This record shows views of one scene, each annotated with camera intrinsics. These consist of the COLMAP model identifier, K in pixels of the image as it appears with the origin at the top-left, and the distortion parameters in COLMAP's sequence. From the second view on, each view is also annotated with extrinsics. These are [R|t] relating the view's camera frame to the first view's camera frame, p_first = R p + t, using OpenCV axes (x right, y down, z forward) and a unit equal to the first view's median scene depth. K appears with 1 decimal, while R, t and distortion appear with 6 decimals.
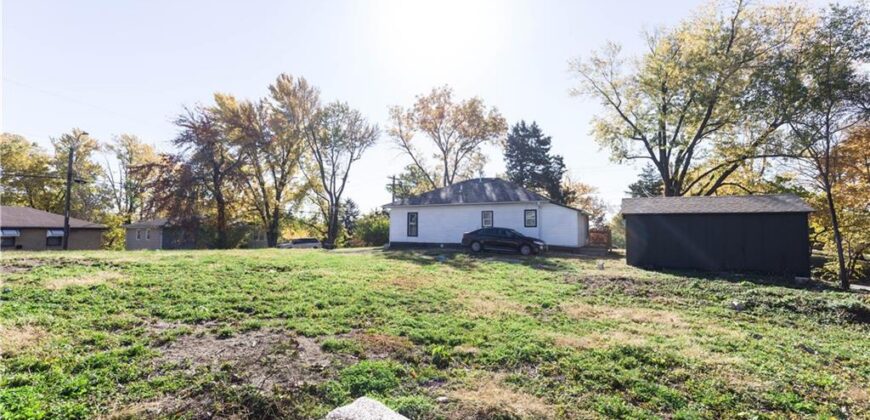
lens RADIAL K [[385.1, 0, 434.8], [0, 385.1, 234.5], [0, 0, 1]] dist [0.000374, -0.000068]
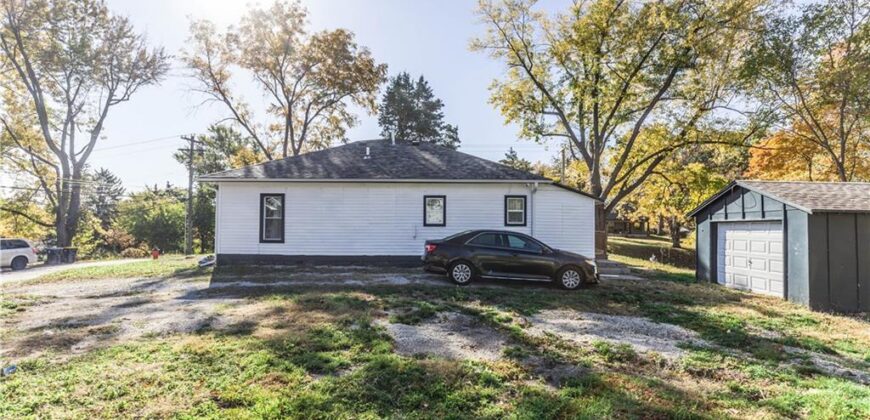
lens RADIAL K [[399.9, 0, 433.9], [0, 399.9, 216.8], [0, 0, 1]] dist [0.000200, -0.000453]
pose [[0.890055, 0.005302, 0.455823, -0.060660], [-0.001006, 0.999953, -0.009667, -0.013232], [-0.455853, 0.008146, 0.890018, 0.260762]]
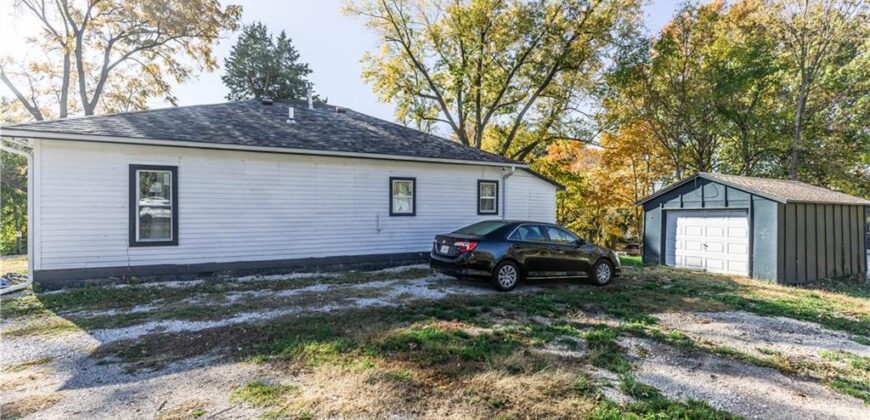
lens RADIAL K [[399.9, 0, 433.9], [0, 399.9, 216.8], [0, 0, 1]] dist [0.000200, -0.000453]
pose [[0.586853, -0.020275, 0.809440, -0.103286], [-0.000542, 0.999676, 0.025433, -0.014595], [-0.809693, -0.015364, 0.586652, 0.367342]]
